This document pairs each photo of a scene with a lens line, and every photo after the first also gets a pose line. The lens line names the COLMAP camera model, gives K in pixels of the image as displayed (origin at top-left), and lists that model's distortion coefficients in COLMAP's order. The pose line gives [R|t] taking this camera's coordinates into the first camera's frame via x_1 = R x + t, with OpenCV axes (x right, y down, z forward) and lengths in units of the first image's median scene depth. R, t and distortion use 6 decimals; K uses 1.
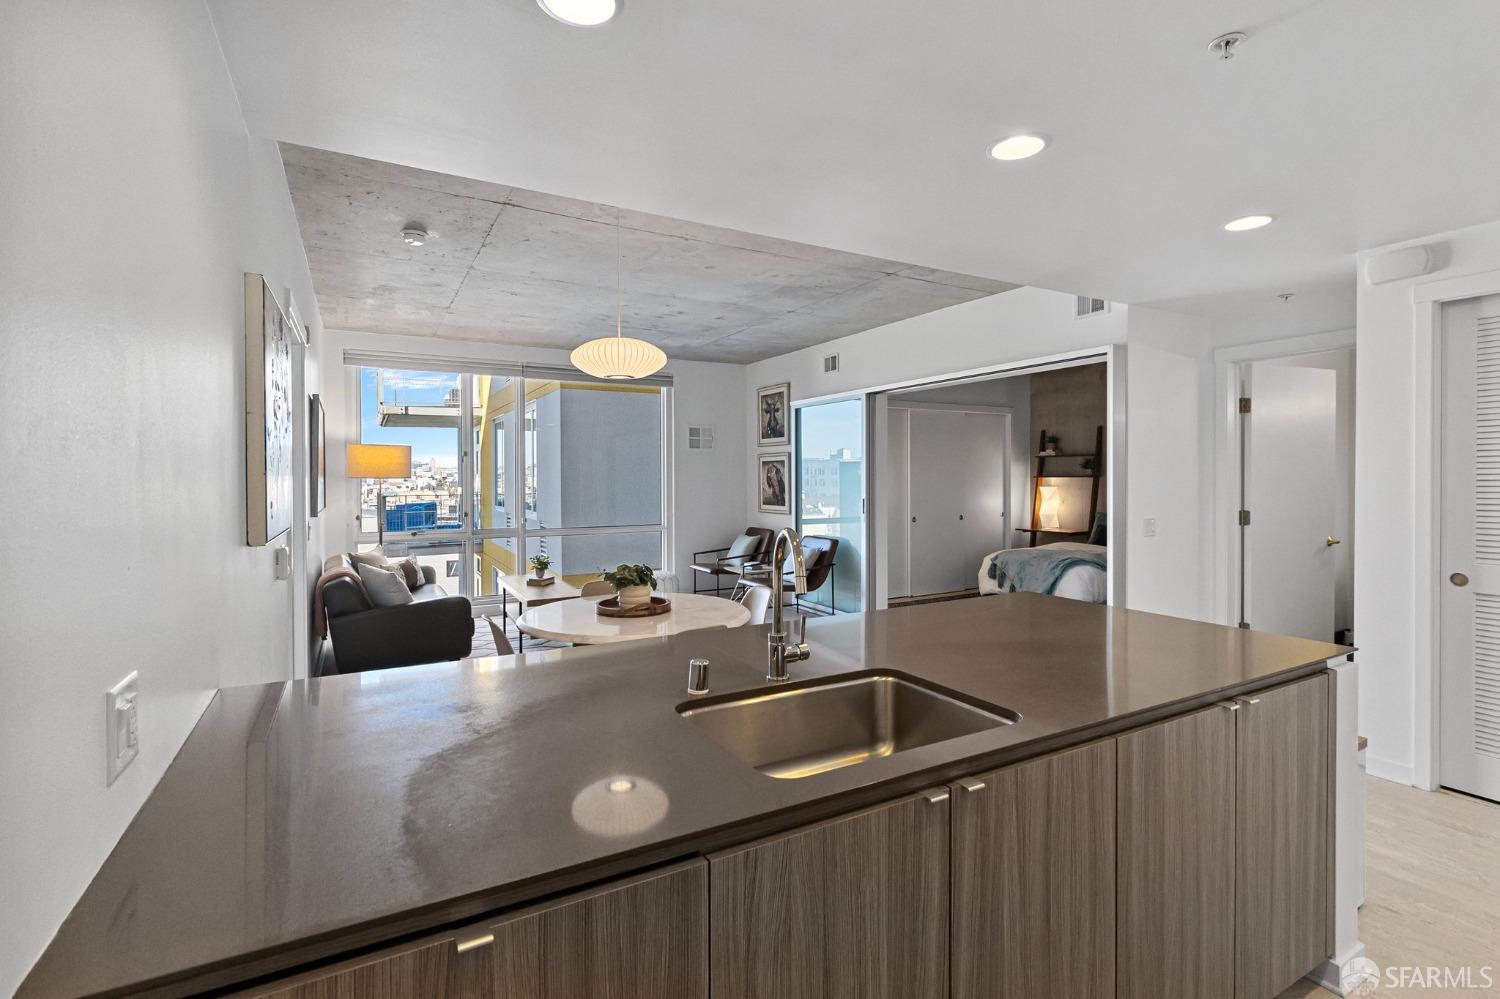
lens RADIAL K [[701.2, 0, 757.6], [0, 701.2, 487.4], [0, 0, 1]] dist [0.002046, 0.000799]
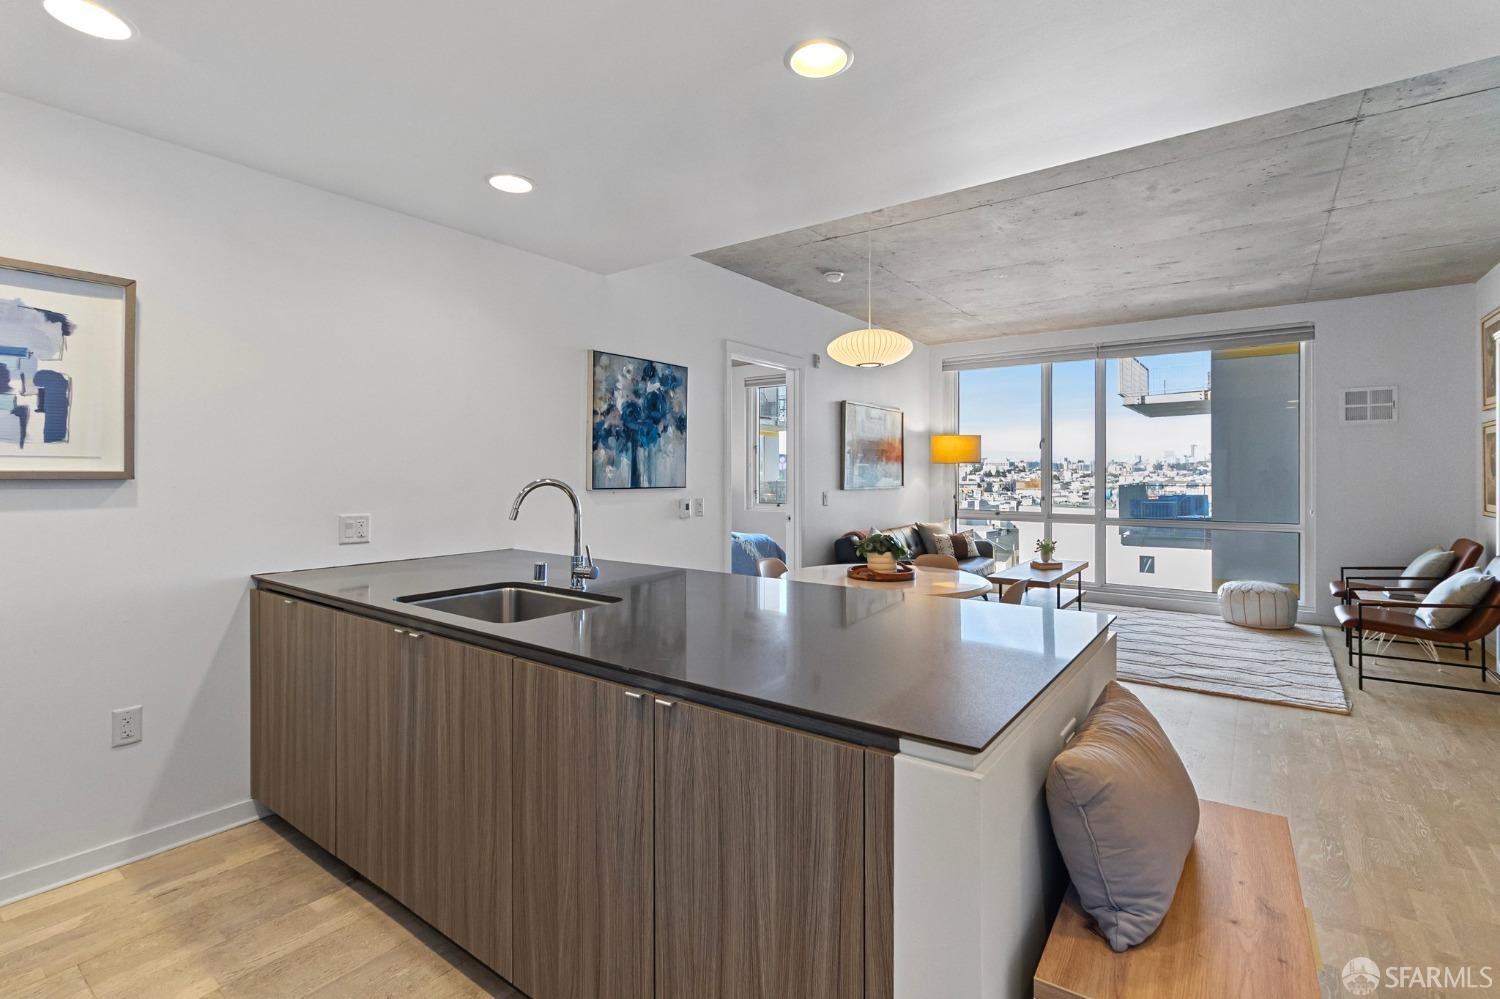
lens RADIAL K [[701.2, 0, 758.2], [0, 701.2, 470.9], [0, 0, 1]] dist [0.002046, 0.000799]
pose [[0.411849, 0.000239, -0.911252, 0.413788], [-0.014259, 0.999879, -0.006182, 0.011738], [0.911141, 0.015540, 0.411802, 0.210816]]
